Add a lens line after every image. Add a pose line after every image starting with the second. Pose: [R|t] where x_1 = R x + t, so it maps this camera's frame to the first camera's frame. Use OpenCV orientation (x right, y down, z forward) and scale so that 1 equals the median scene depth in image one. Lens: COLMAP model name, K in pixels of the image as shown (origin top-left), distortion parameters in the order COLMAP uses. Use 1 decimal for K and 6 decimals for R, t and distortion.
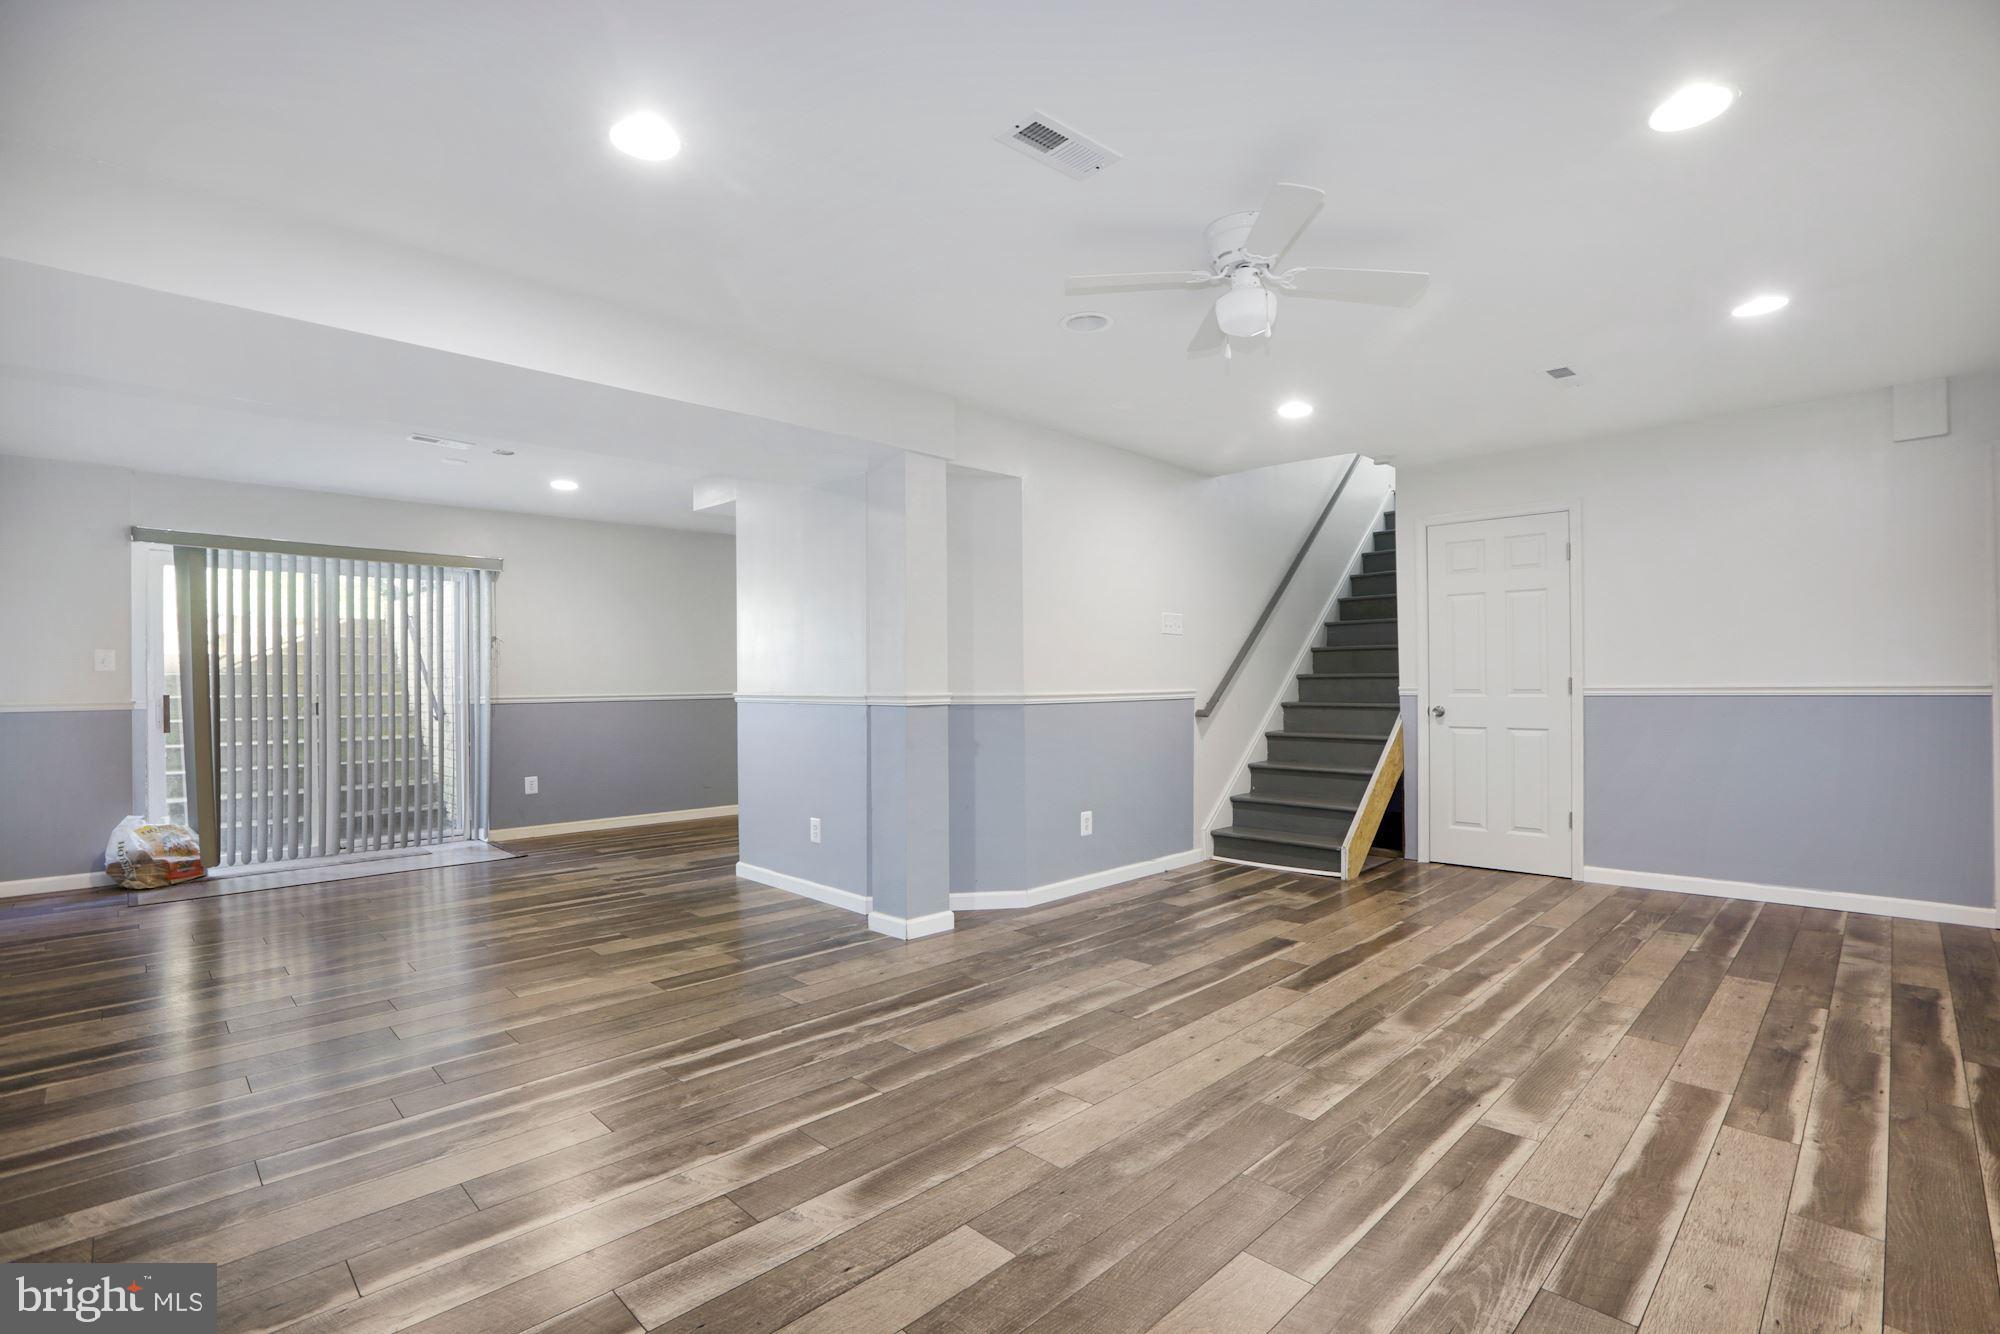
lens RADIAL K [[932.2, 0, 989.3], [0, 932.2, 673.0], [0, 0, 1]] dist [-0.055980, 0.021847]
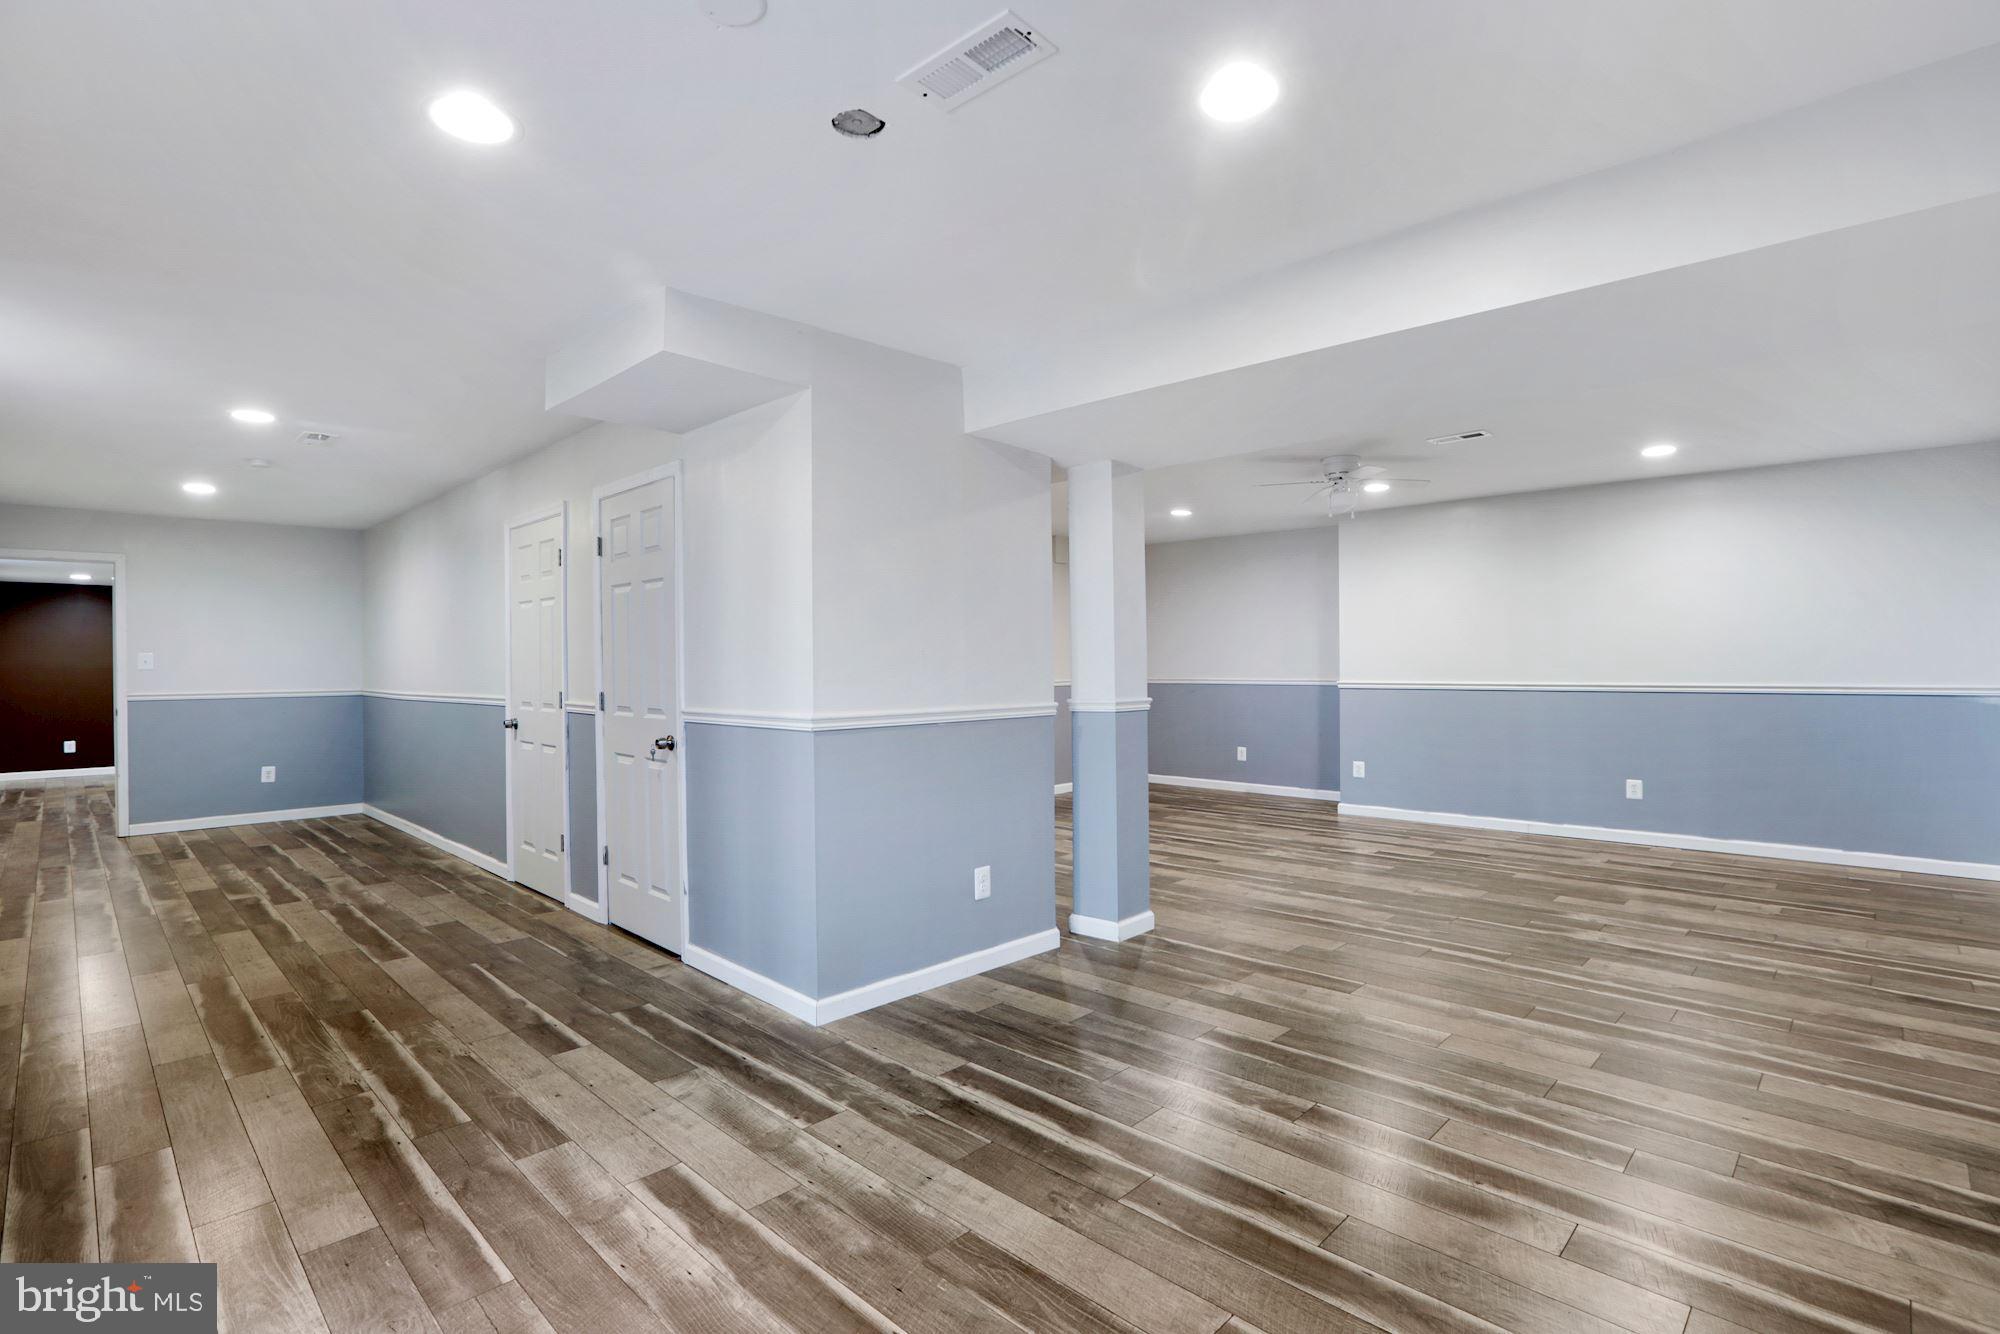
lens RADIAL K [[932.2, 0, 989.5], [0, 932.2, 667.6], [0, 0, 1]] dist [-0.055980, 0.021847]
pose [[-0.007429, -0.000857, 0.999972, -1.366150], [0.004331, 0.999990, 0.000889, -0.022697], [-0.999963, 0.004338, -0.007425, 1.395210]]
